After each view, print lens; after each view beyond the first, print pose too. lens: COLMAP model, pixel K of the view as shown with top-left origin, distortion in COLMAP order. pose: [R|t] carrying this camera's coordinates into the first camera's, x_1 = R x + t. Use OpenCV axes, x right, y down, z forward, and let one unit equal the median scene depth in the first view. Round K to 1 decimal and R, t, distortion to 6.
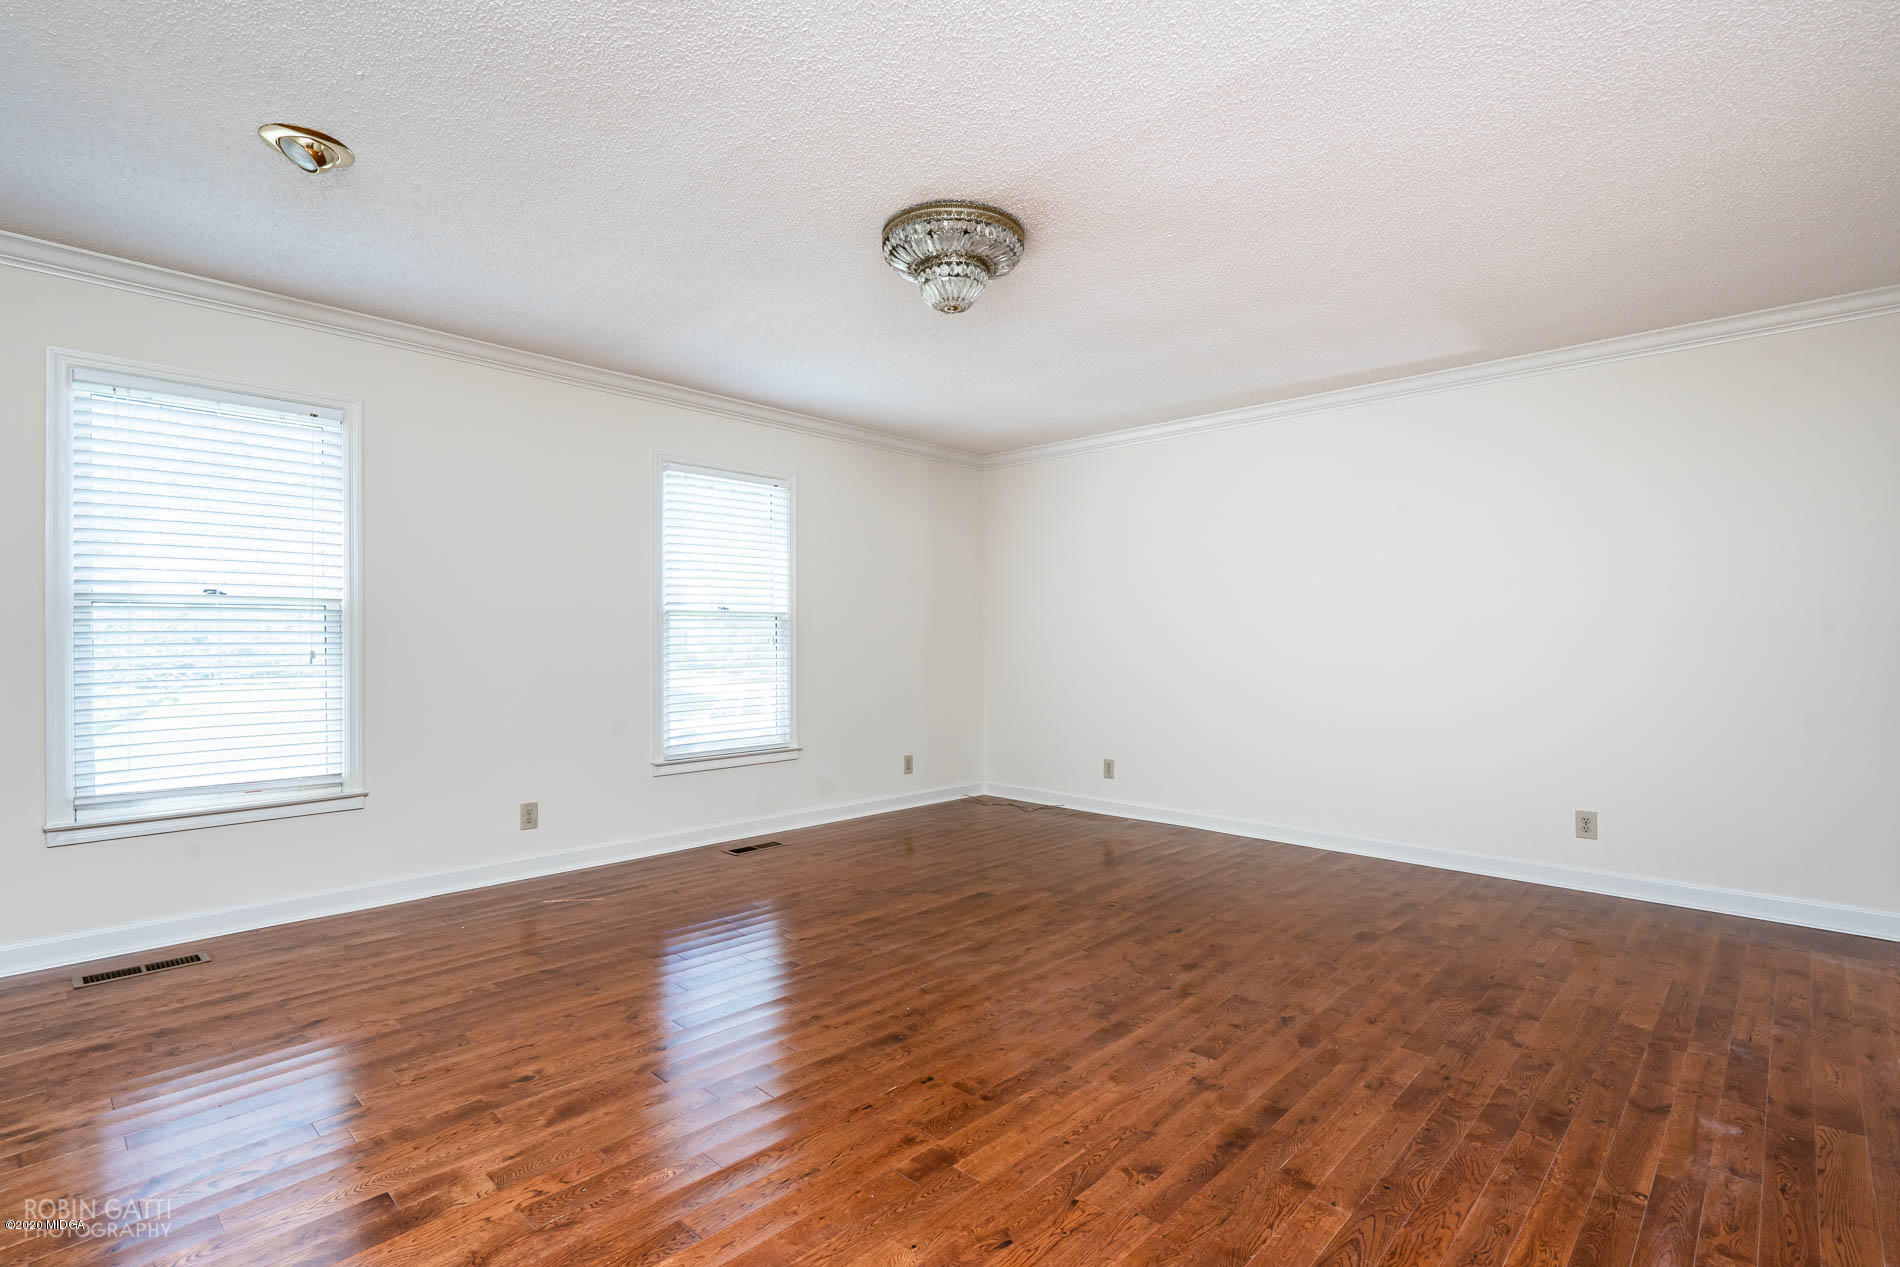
lens RADIAL K [[891.3, 0, 950.3], [0, 891.3, 643.1], [0, 0, 1]] dist [-0.000708, 0.001123]
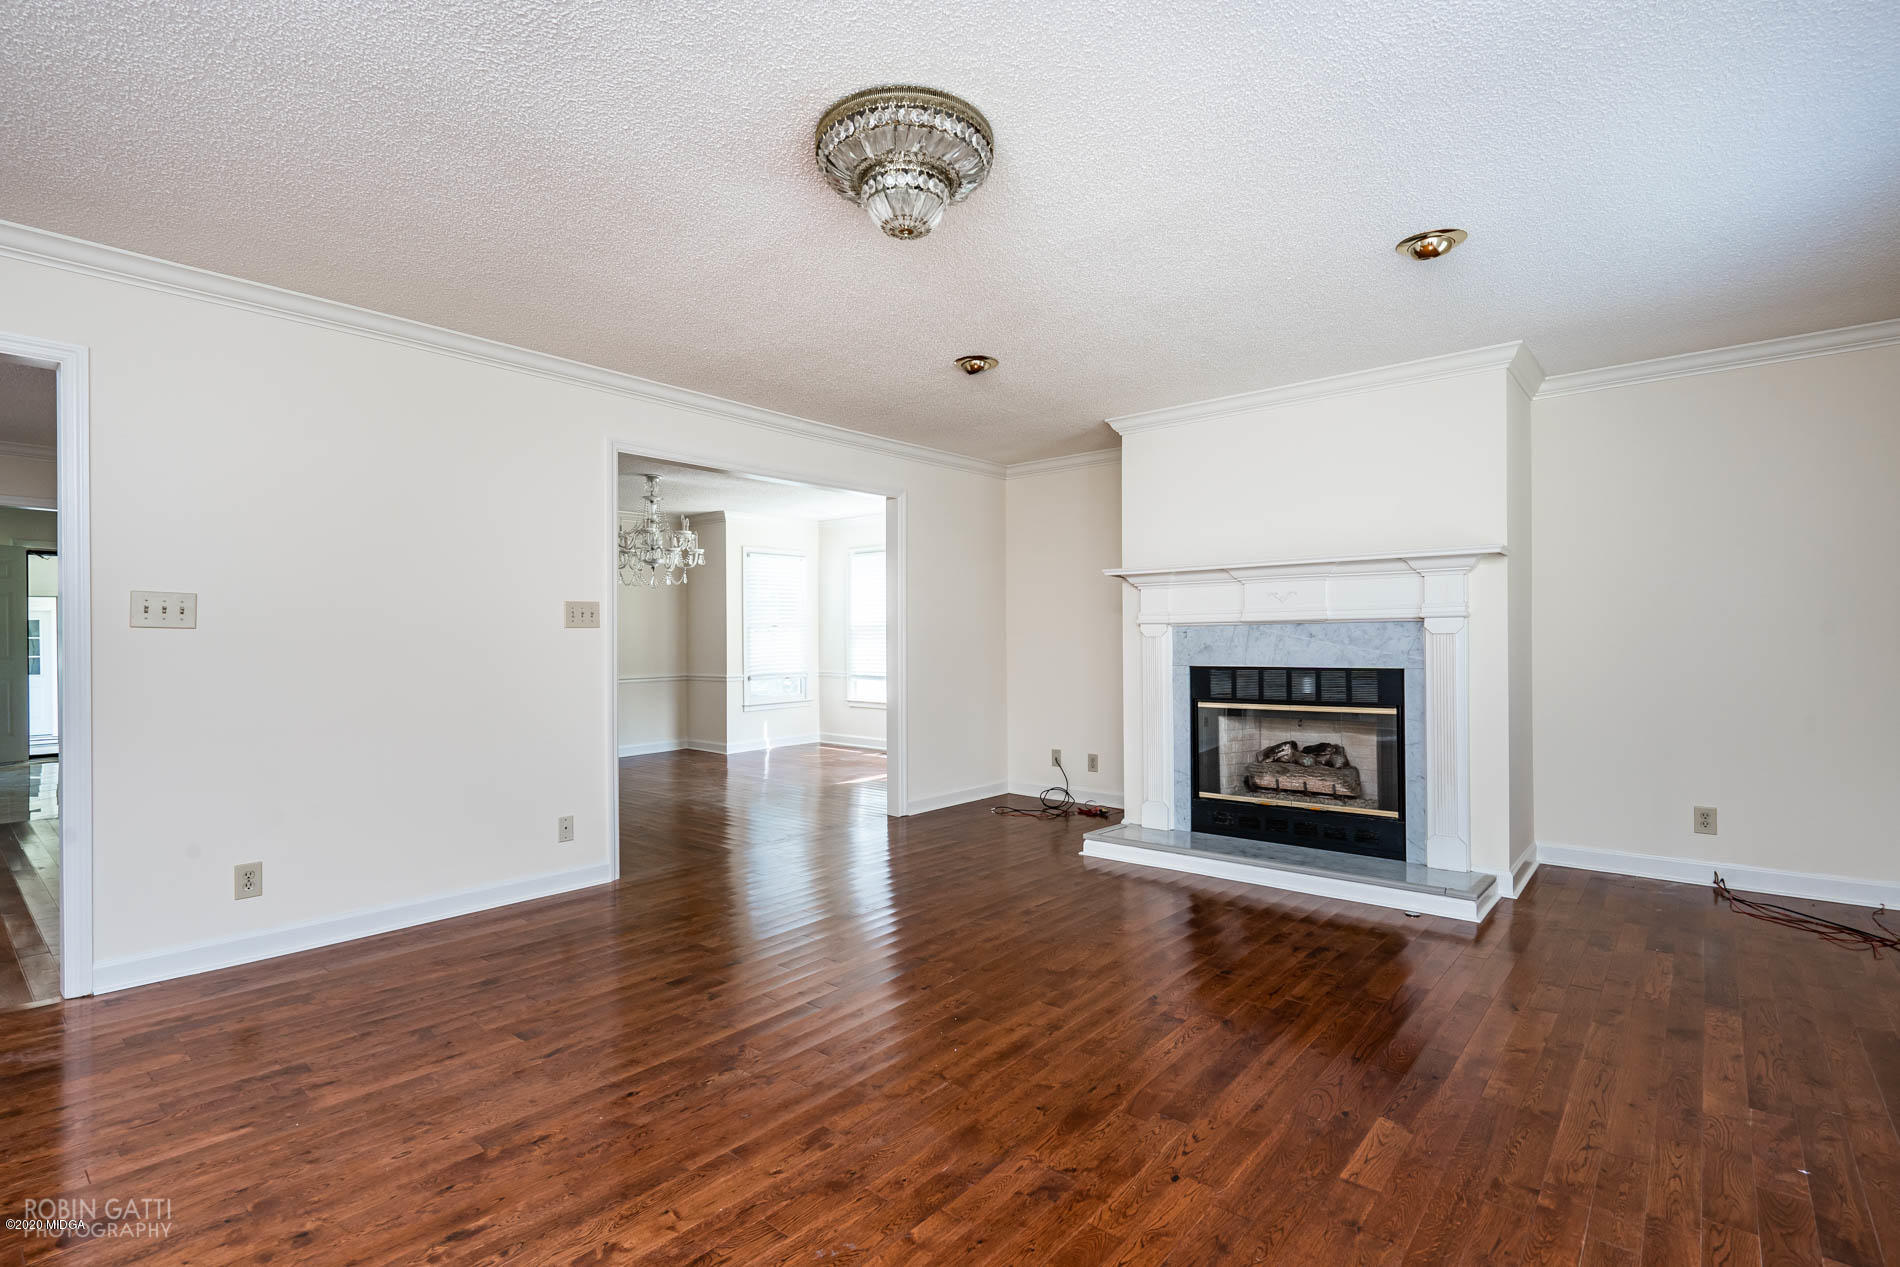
lens RADIAL K [[891.3, 0, 950.3], [0, 891.3, 643.1], [0, 0, 1]] dist [-0.000708, 0.001123]
pose [[-0.998659, 0.003508, -0.051642, 0.003023], [0.003301, 0.999986, 0.004102, -0.009165], [0.051656, 0.003926, -0.998657, 1.553340]]
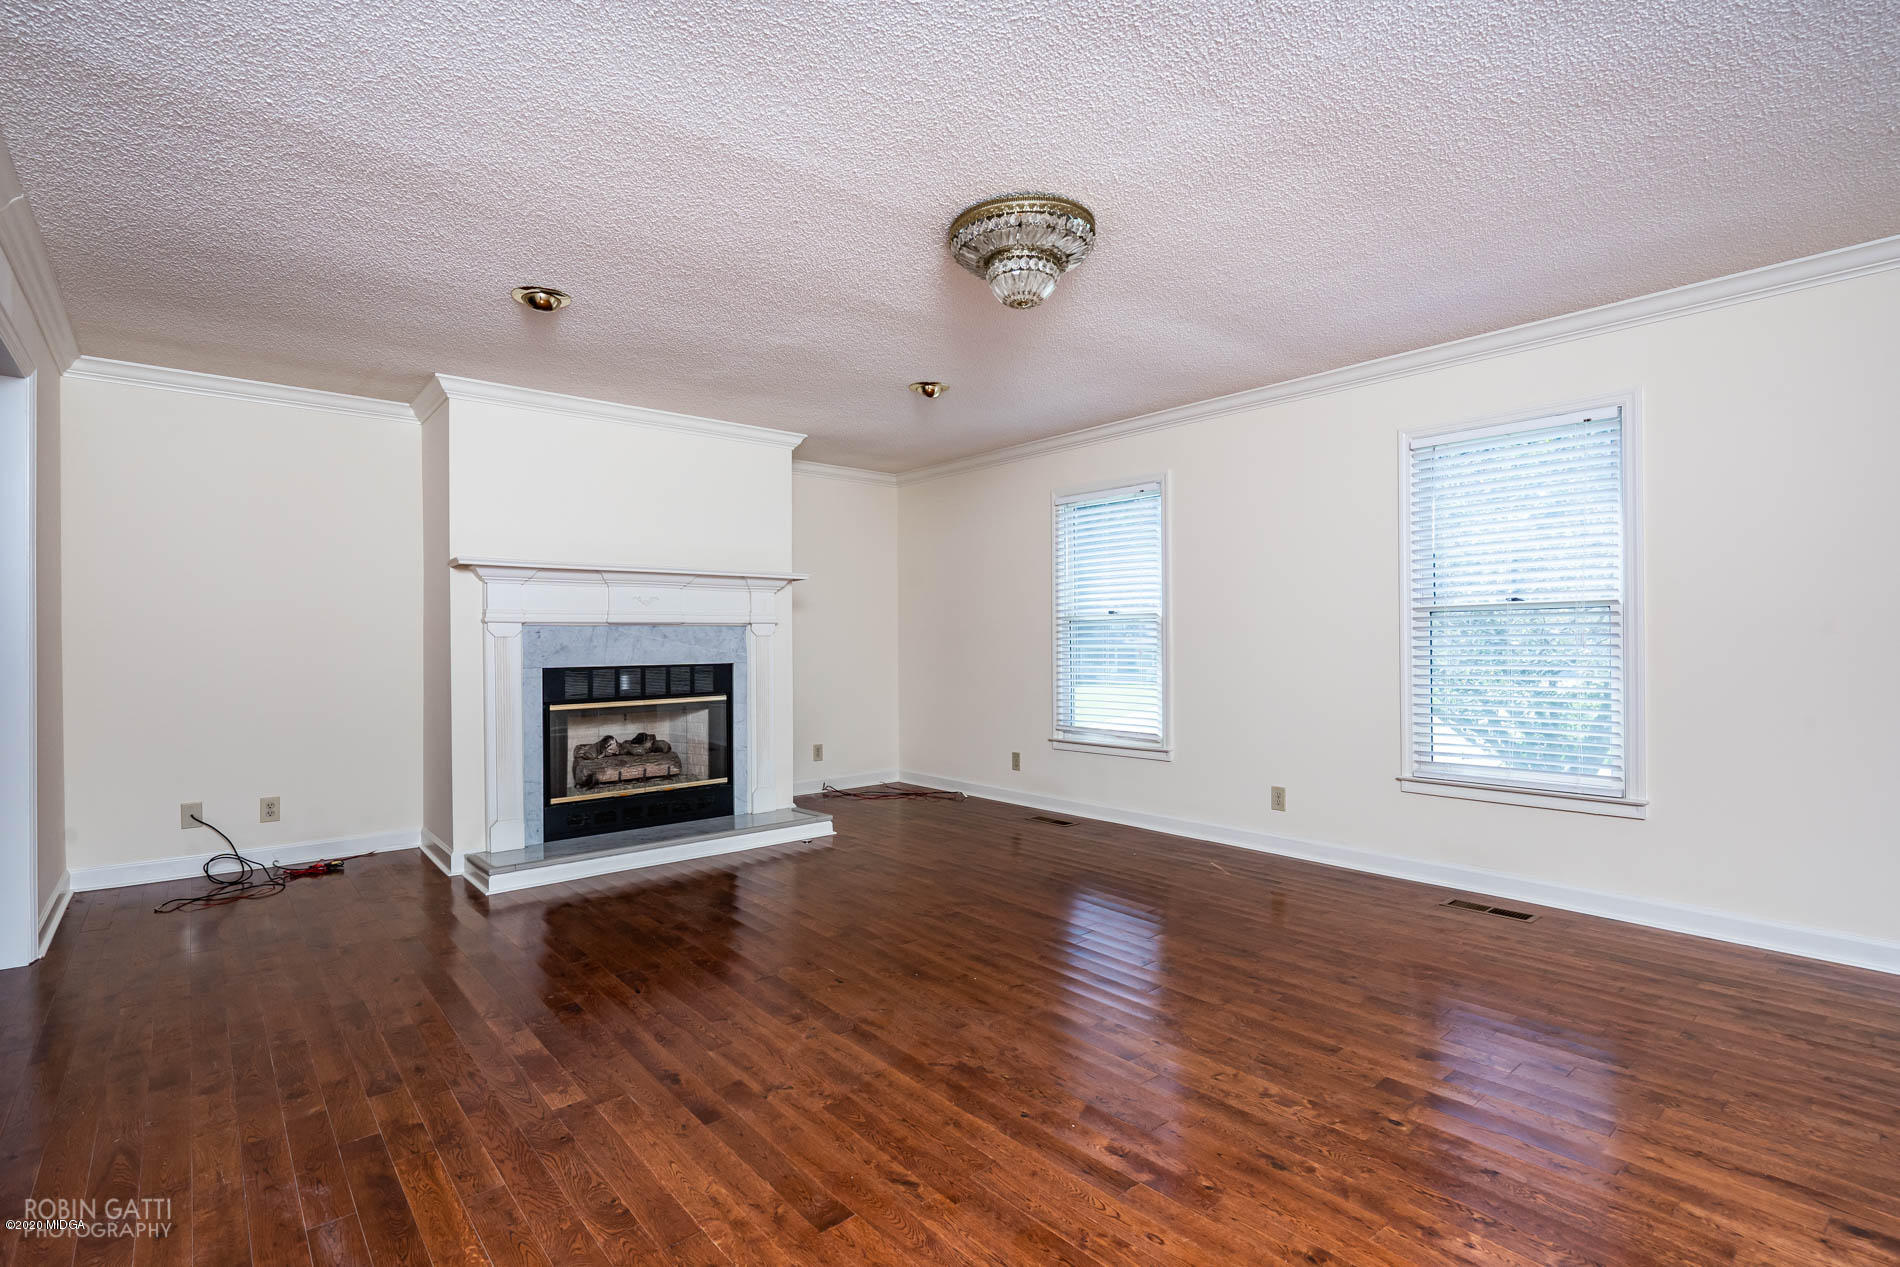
lens RADIAL K [[891.3, 0, 950.3], [0, 891.3, 643.1], [0, 0, 1]] dist [-0.000708, 0.001123]
pose [[-0.102130, 0.001845, -0.994769, 0.850787], [0.001189, 0.999998, 0.001732, -0.004154], [0.994770, -0.001006, -0.102132, 0.878634]]
